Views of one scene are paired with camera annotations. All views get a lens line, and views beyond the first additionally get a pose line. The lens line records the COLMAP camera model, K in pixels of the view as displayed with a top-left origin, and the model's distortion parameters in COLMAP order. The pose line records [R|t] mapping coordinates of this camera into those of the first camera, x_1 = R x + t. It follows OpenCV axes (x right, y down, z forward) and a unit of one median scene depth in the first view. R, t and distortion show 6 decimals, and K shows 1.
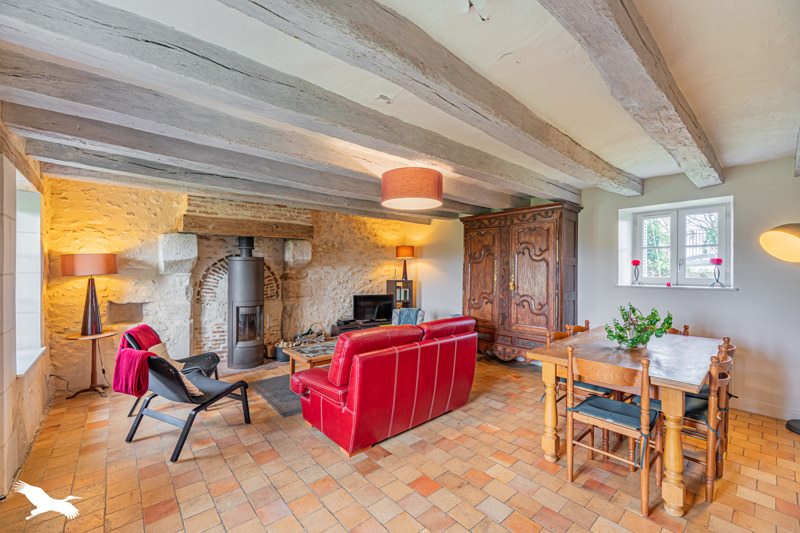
lens RADIAL K [[322.5, 0, 385.6], [0, 322.5, 270.5], [0, 0, 1]] dist [0.000621, 0.000040]
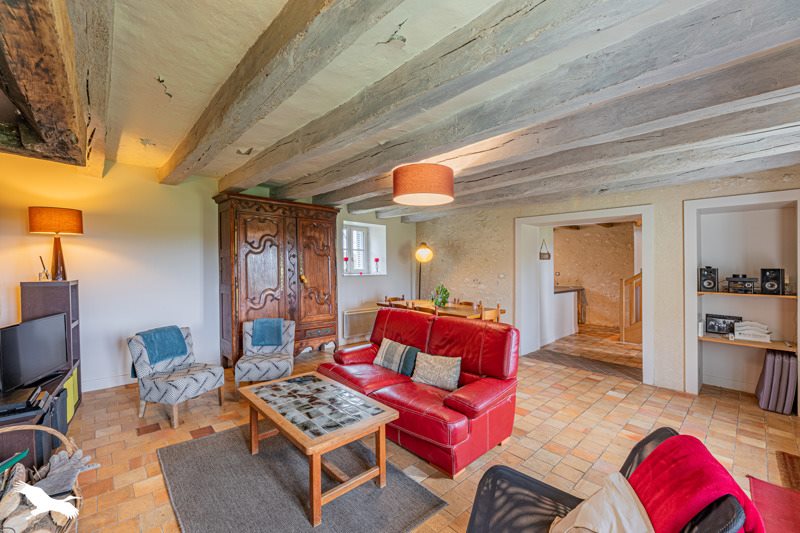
lens RADIAL K [[322.5, 0, 385.6], [0, 322.5, 270.5], [0, 0, 1]] dist [0.000621, 0.000040]
pose [[-0.041654, -0.007553, 0.999104, -0.629350], [-0.006692, 0.999951, 0.007281, 0.011864], [-0.999110, -0.006383, -0.041702, 0.799516]]
